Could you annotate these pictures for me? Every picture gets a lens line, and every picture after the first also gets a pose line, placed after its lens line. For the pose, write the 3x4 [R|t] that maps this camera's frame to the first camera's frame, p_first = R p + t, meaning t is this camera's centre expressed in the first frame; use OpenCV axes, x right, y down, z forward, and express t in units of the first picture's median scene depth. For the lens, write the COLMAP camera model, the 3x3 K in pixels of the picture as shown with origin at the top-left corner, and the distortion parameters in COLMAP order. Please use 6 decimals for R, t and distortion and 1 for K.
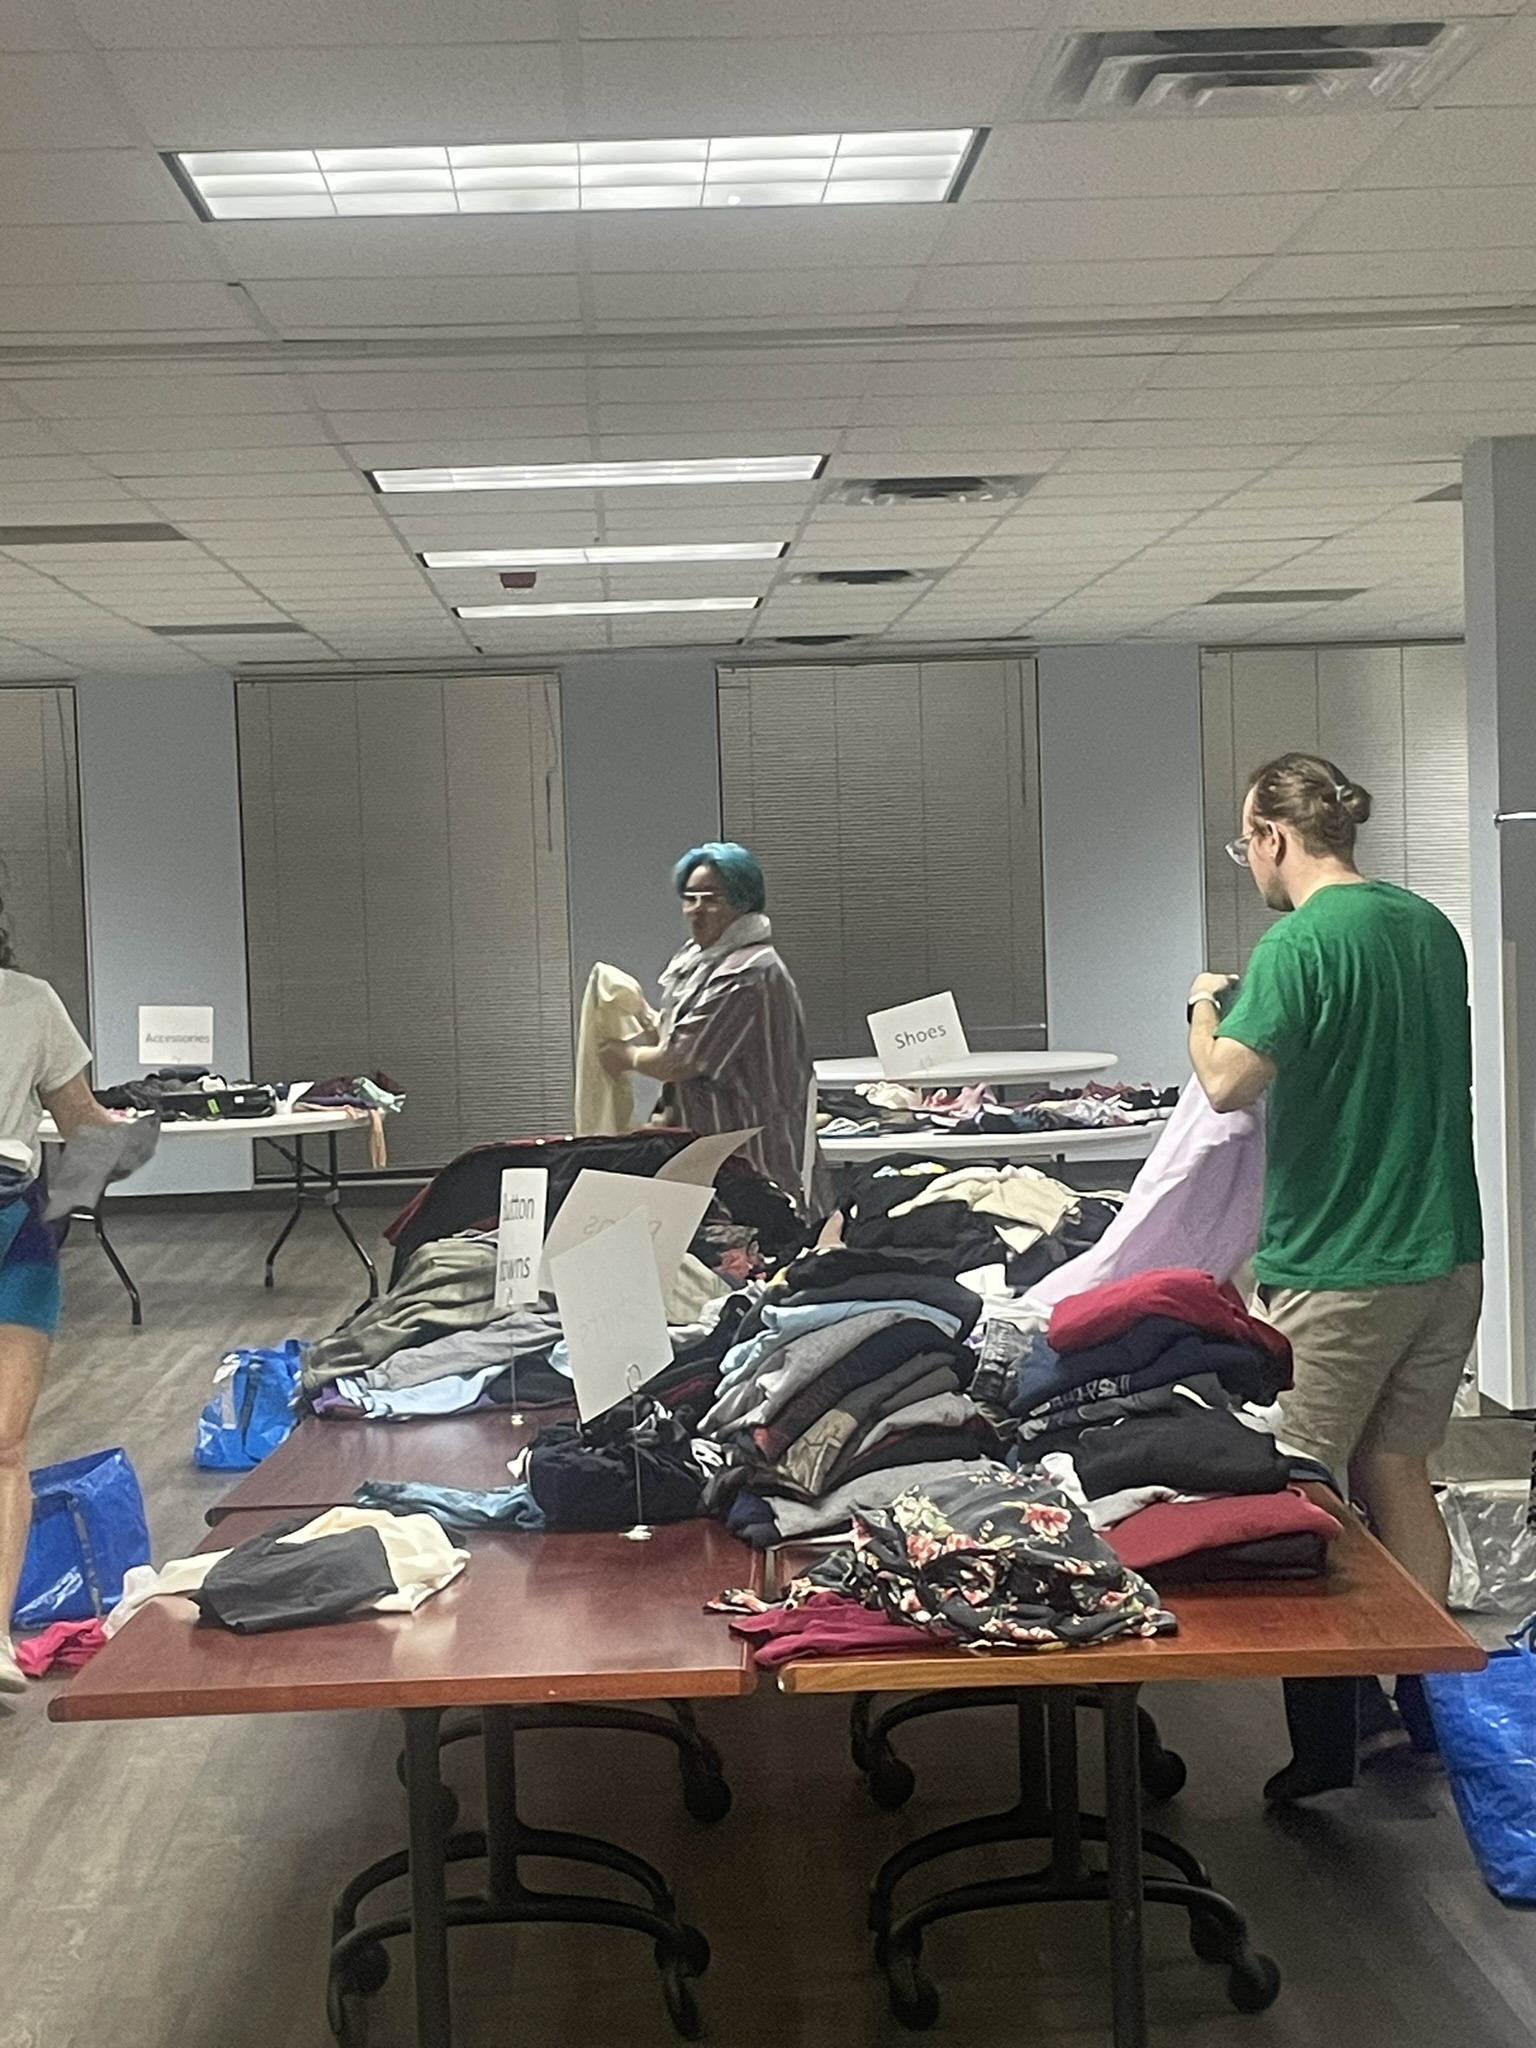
lens RADIAL K [[3882.7, 0, 768.1], [0, 3882.7, 1023.9], [0, 0, 1]] dist [-0.002224, 0.000000]
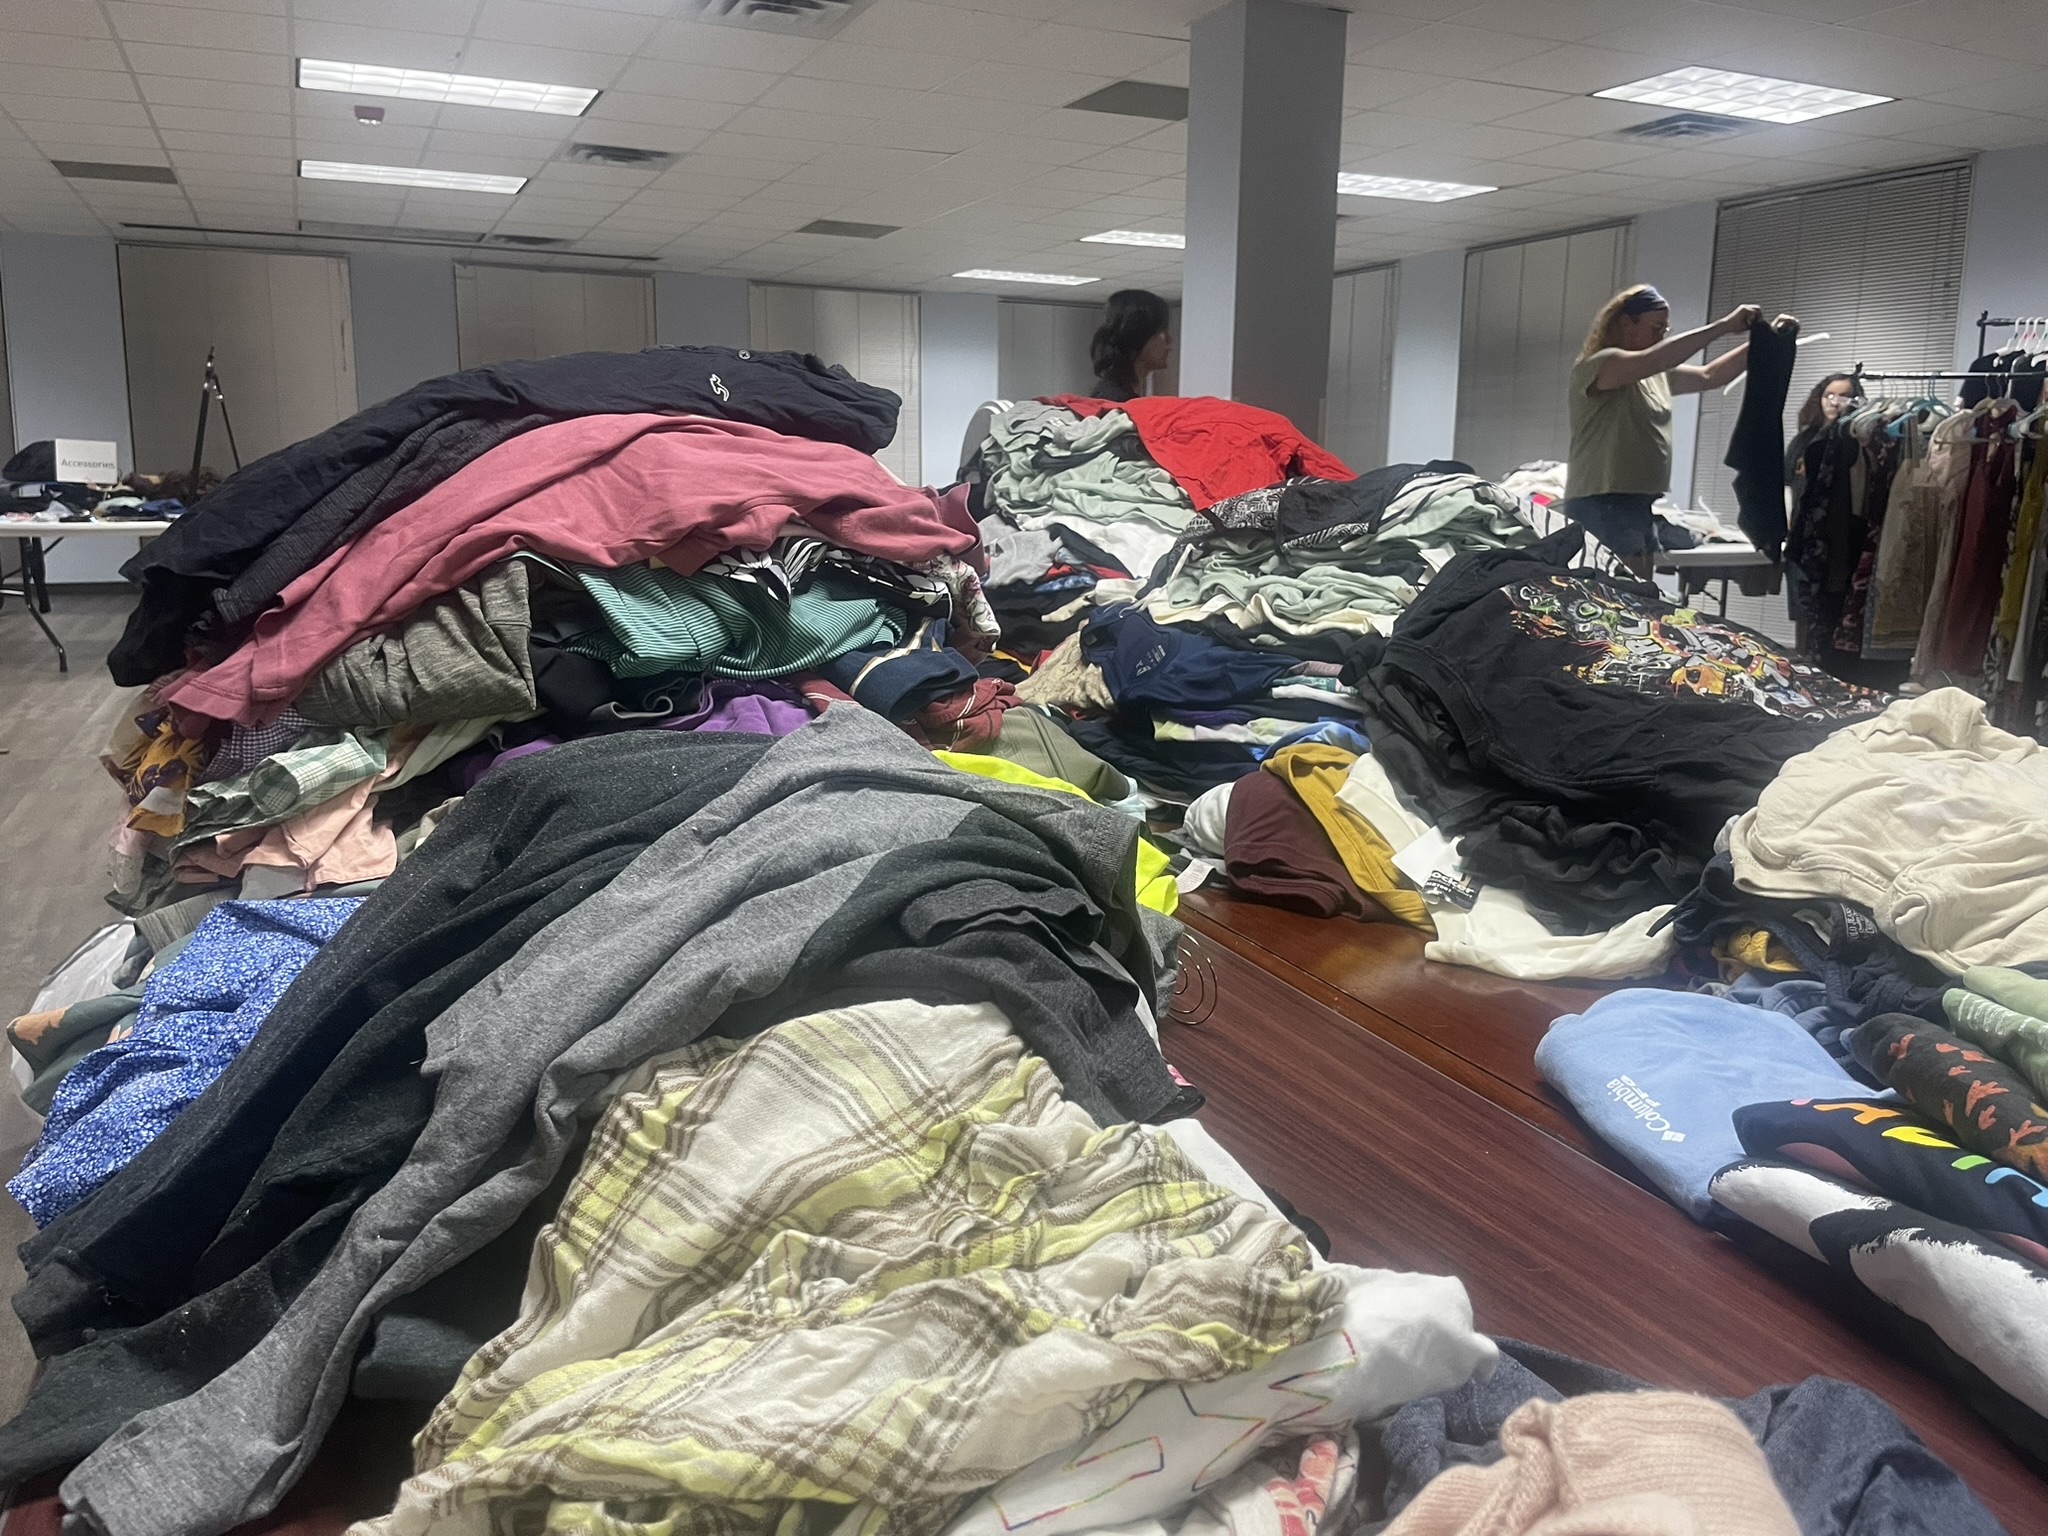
lens RADIAL K [[1552.6, 0, 1018.9], [0, 1552.6, 776.2], [0, 0, 1]] dist [-0.015503, -0.007724]
pose [[0.922181, -0.019590, 0.386263, -0.063866], [-0.038796, 0.988994, 0.142780, 0.023842], [-0.384809, -0.146655, 0.911271, 0.377465]]
